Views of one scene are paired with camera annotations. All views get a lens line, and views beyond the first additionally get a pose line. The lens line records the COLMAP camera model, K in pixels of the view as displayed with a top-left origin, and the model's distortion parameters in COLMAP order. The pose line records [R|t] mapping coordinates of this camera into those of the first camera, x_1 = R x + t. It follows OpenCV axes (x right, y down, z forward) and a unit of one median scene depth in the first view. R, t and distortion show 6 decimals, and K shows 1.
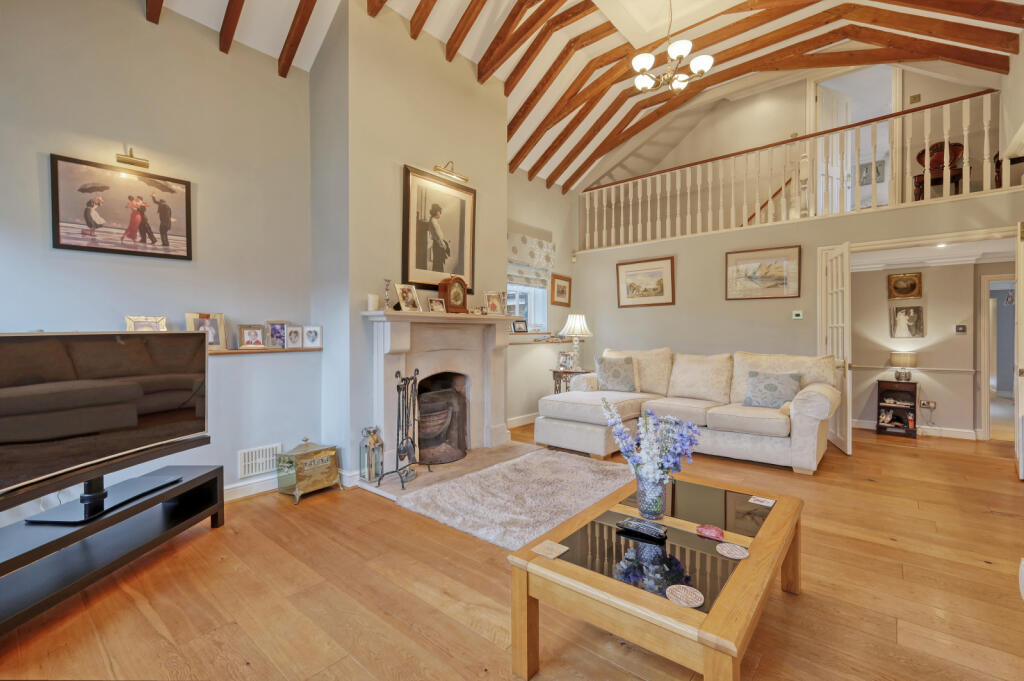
lens RADIAL K [[449.6, 0, 517.9], [0, 449.6, 335.6], [0, 0, 1]] dist [0.016266, 0.000149]
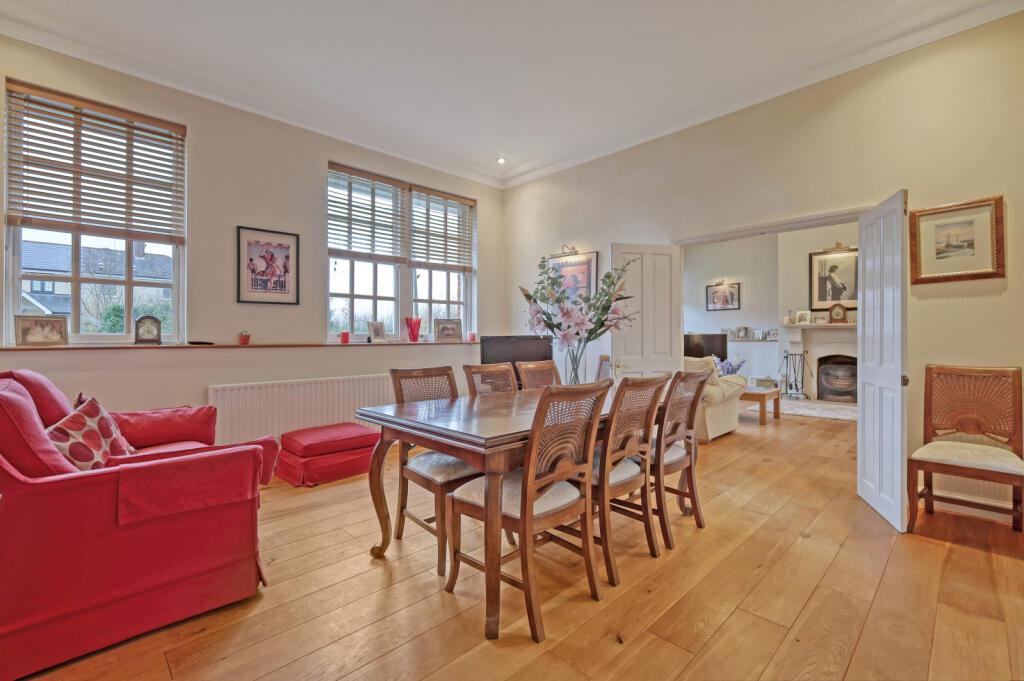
lens RADIAL K [[449.6, 0, 508.7], [0, 449.6, 333.9], [0, 0, 1]] dist [0.016266, 0.000149]
pose [[-0.107113, 0.004526, -0.994237, 1.886128], [-0.008485, 0.999949, 0.005467, -0.004426], [0.994211, 0.009022, -0.107069, -0.144313]]
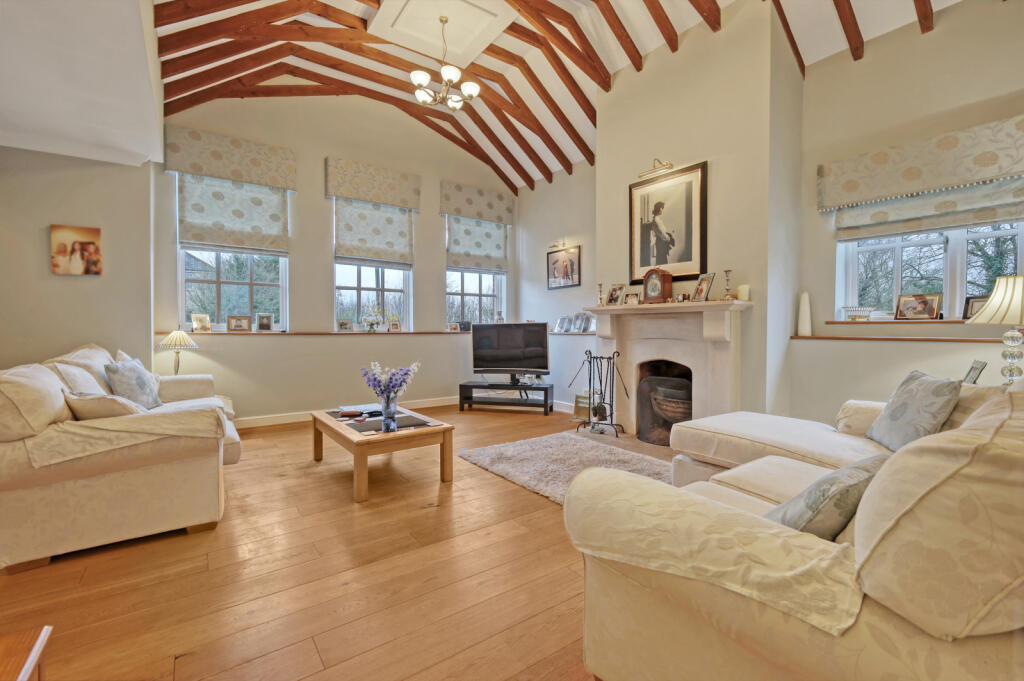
lens RADIAL K [[449.6, 0, 518.4], [0, 449.6, 341.5], [0, 0, 1]] dist [0.016266, 0.000149]
pose [[-0.234296, 0.036559, -0.971478, 0.968965], [-0.003512, 0.999254, 0.038451, -0.001558], [0.972159, 0.012421, -0.233993, 0.953232]]
